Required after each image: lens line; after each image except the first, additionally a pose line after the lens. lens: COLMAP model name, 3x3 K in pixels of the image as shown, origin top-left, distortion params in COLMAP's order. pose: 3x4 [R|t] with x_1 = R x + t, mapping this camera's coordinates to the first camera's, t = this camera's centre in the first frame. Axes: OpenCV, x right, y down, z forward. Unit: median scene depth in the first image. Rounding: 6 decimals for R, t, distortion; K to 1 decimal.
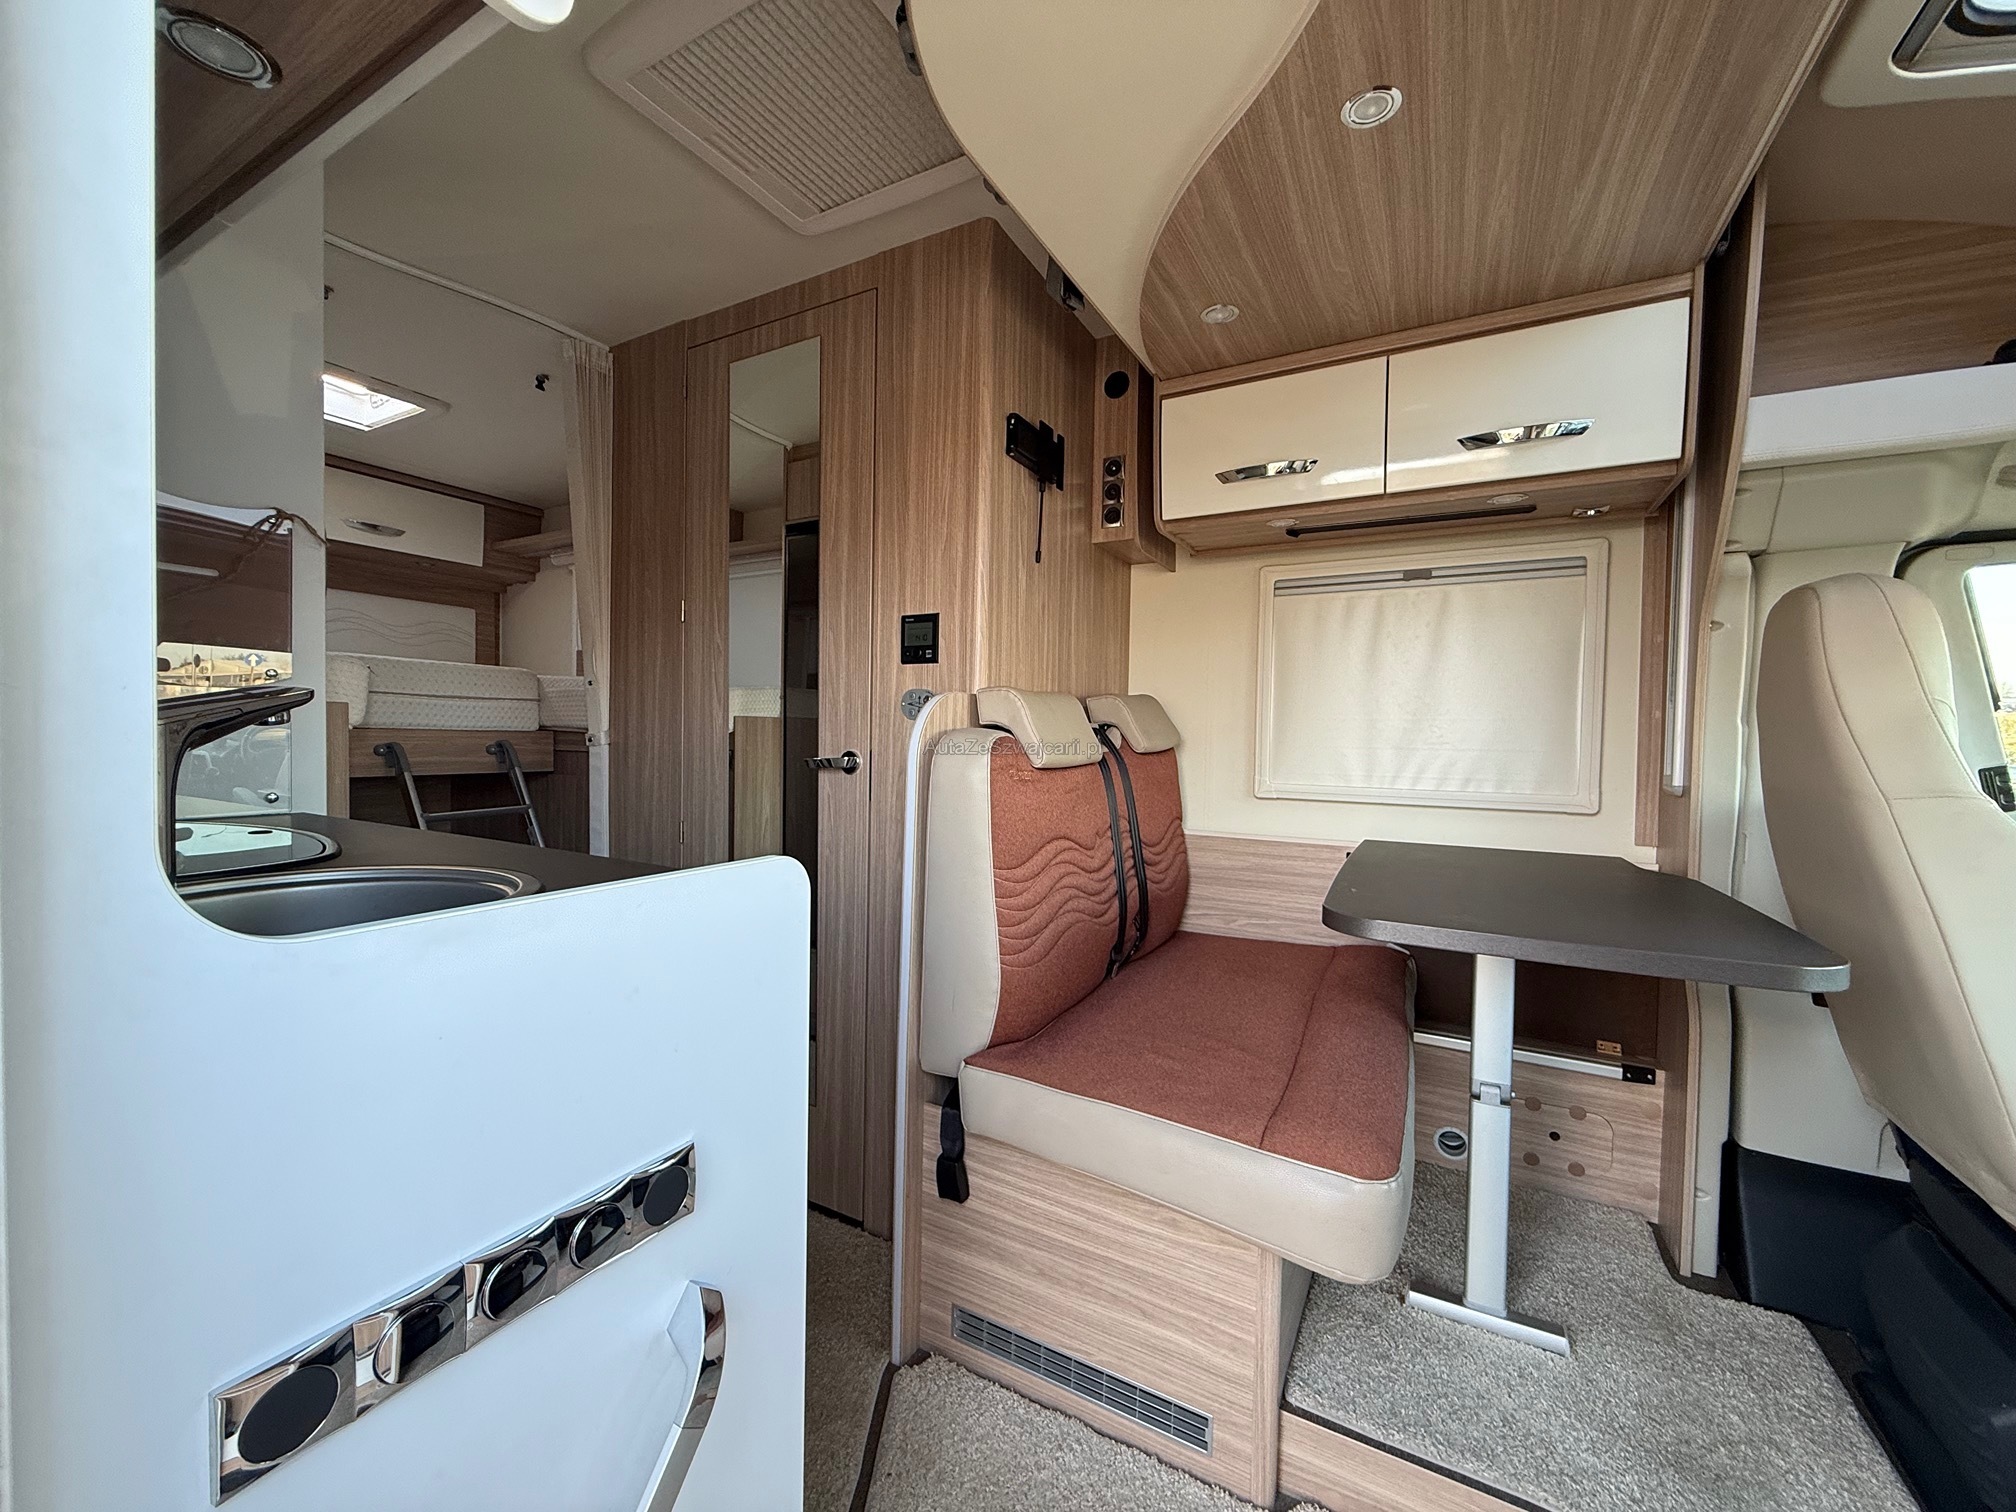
lens RADIAL K [[801.7, 0, 1001.8], [0, 801.7, 755.7], [0, 0, 1]] dist [0.002064, -0.000250]
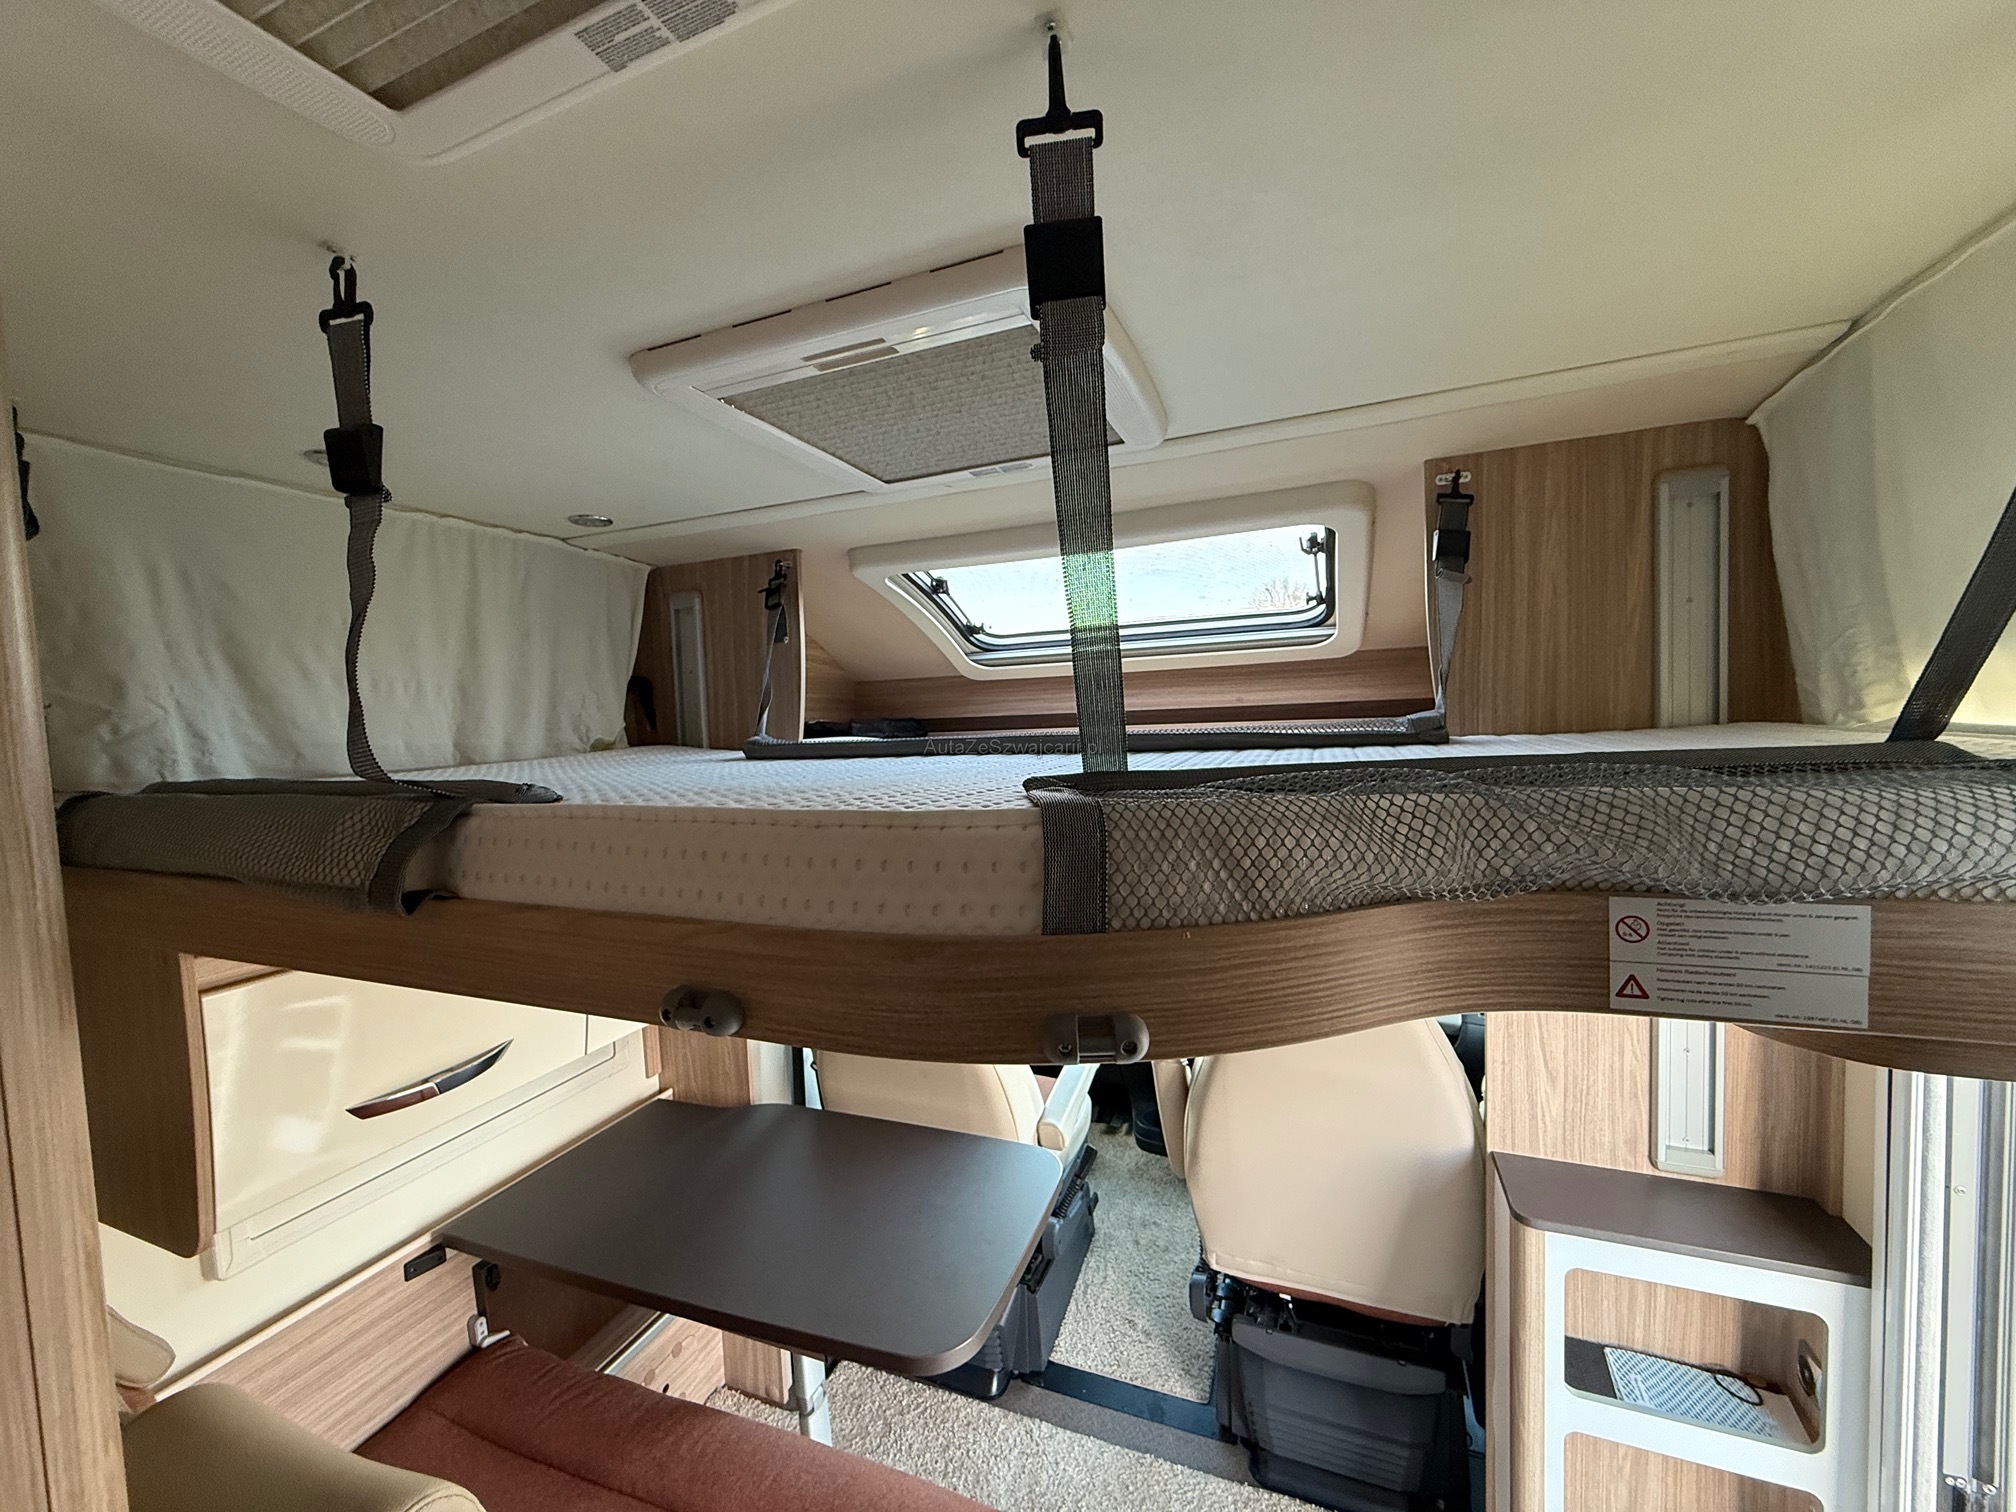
lens RADIAL K [[811.6, 0, 1000.7], [0, 811.6, 759.7], [0, 0, 1]] dist [0.000940, -0.000017]
pose [[-0.120967, -0.074173, 0.989881, -0.362126], [0.068114, 0.994234, 0.082823, -0.416327], [-0.990317, 0.077444, -0.115217, 0.674718]]
